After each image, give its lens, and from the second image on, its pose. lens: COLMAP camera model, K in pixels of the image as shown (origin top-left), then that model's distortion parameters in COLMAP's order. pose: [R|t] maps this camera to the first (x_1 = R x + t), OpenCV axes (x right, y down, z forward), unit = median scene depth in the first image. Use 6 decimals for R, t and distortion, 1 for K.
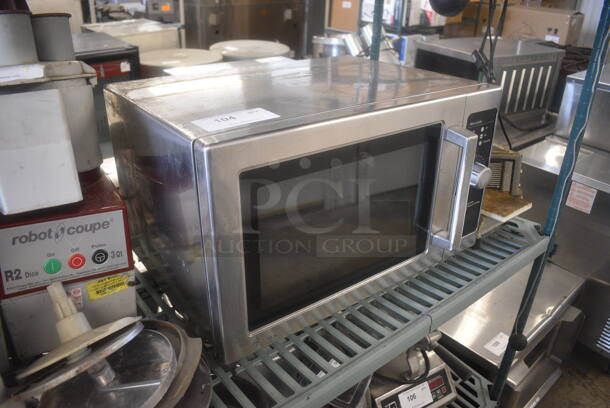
lens RADIAL K [[470.6, 0, 306.0], [0, 470.6, 204.9], [0, 0, 1]] dist [-0.081263, -0.007060]
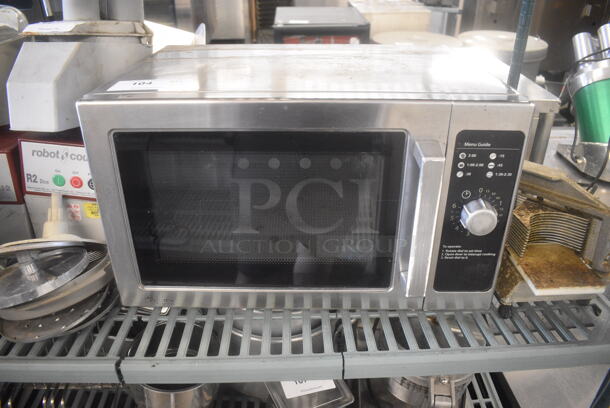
lens RADIAL K [[470.6, 0, 305.0], [0, 470.6, 202.9], [0, 0, 1]] dist [-0.081263, -0.007060]
pose [[0.798737, 0.272605, -0.536382, 0.659634], [-0.259468, 0.960380, 0.101713, -0.107913], [0.542858, 0.057932, 0.837824, 0.289512]]
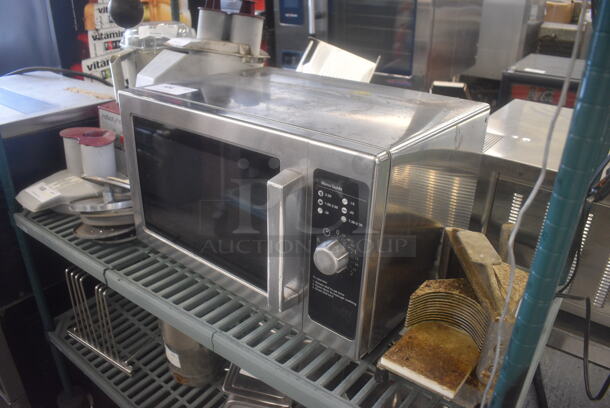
lens RADIAL K [[470.6, 0, 305.2], [0, 470.6, 205.1], [0, 0, 1]] dist [-0.081263, -0.007060]
pose [[0.264674, 0.408090, -0.873734, 1.214348], [-0.449305, 0.853878, 0.262711, -0.387978], [0.853272, 0.323040, 0.409356, 0.765455]]
